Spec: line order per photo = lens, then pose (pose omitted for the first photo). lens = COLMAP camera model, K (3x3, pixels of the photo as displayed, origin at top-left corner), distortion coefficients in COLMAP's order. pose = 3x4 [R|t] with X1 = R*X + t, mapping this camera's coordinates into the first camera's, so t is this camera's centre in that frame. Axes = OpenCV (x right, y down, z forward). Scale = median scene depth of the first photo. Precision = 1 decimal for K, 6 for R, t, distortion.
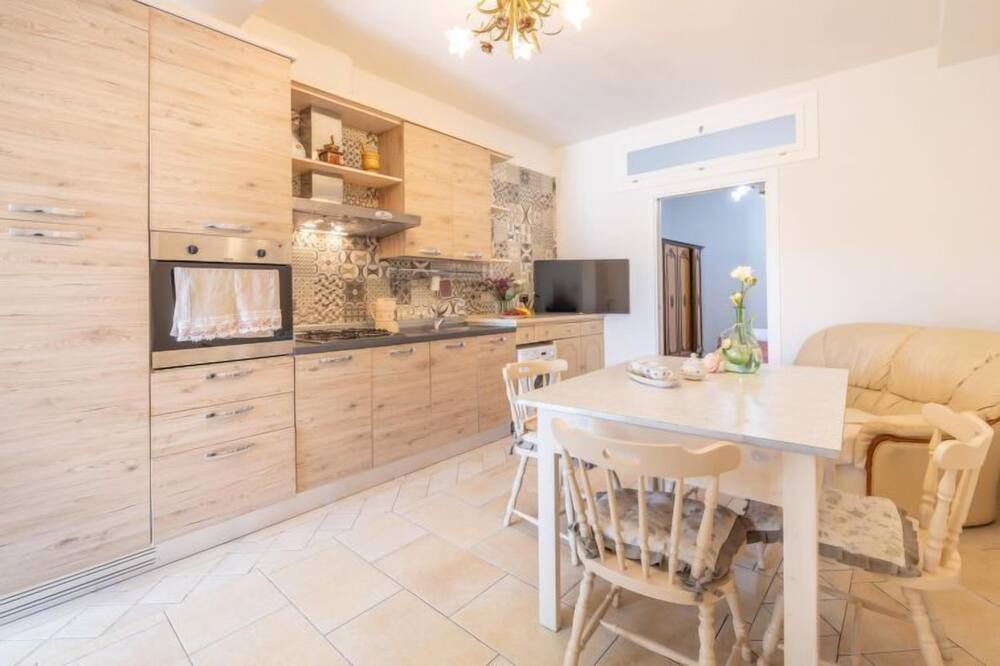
lens RADIAL K [[452.8, 0, 500.7], [0, 452.8, 292.3], [0, 0, 1]] dist [-0.001639, -0.000636]
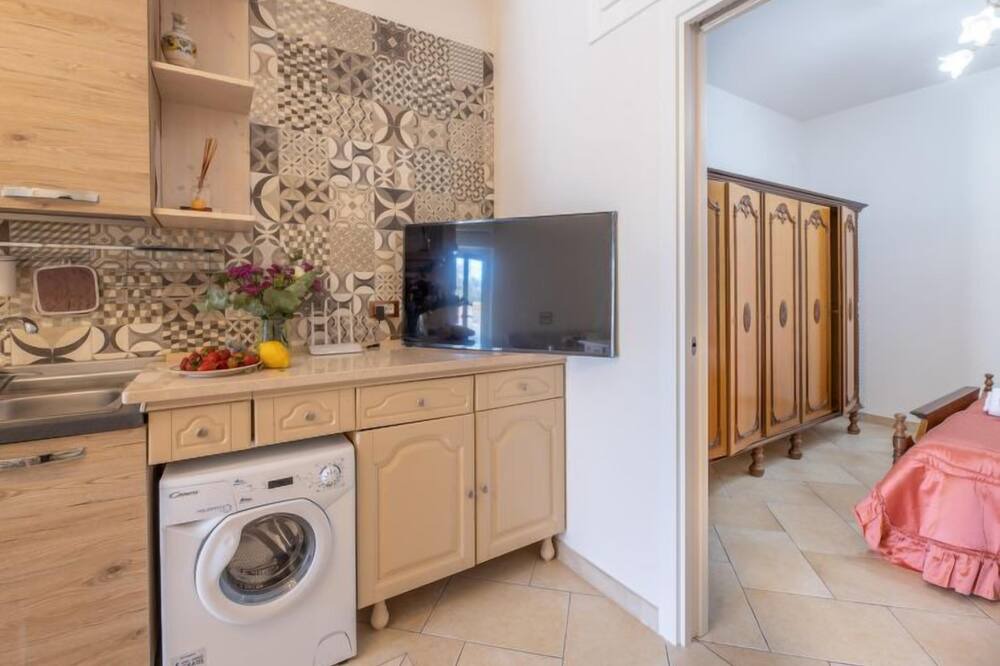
lens RADIAL K [[452.8, 0, 500.7], [0, 452.8, 292.3], [0, 0, 1]] dist [-0.001639, -0.000636]
pose [[0.963389, 0.009476, -0.267939, 0.436850], [-0.005207, 0.999848, 0.016638, -0.018175], [0.268056, -0.014634, 0.963292, 0.913101]]
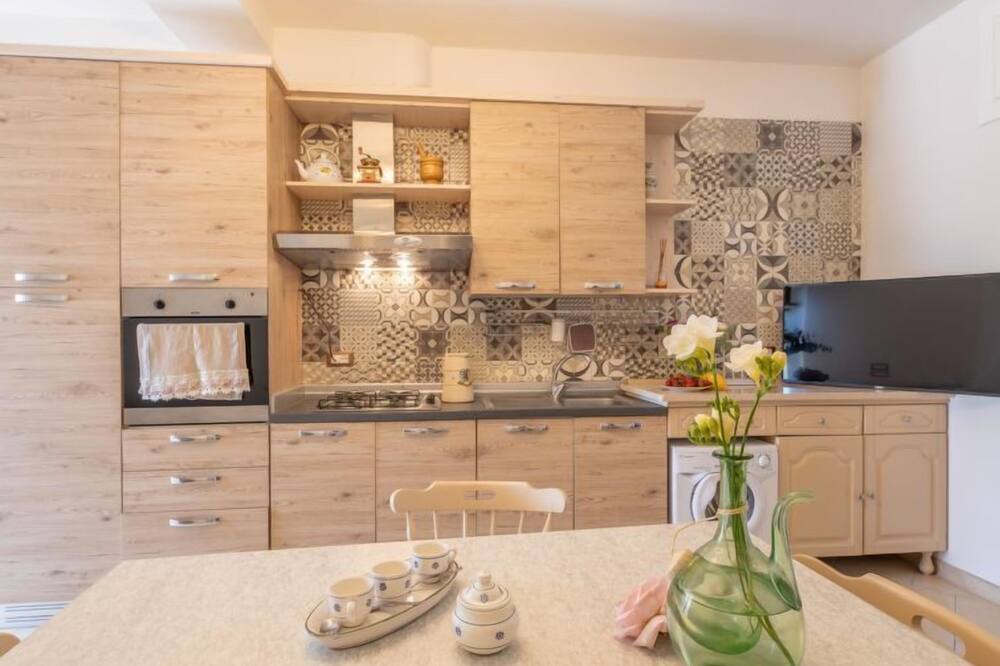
lens RADIAL K [[554.6, 0, 497.4], [0, 554.6, 341.8], [0, 0, 1]] dist [0.001111, -0.000583]
pose [[0.737135, 0.018509, -0.675492, 0.419974], [0.000541, 0.999608, 0.027980, -0.031420], [0.675745, -0.020991, 0.736836, 0.405027]]
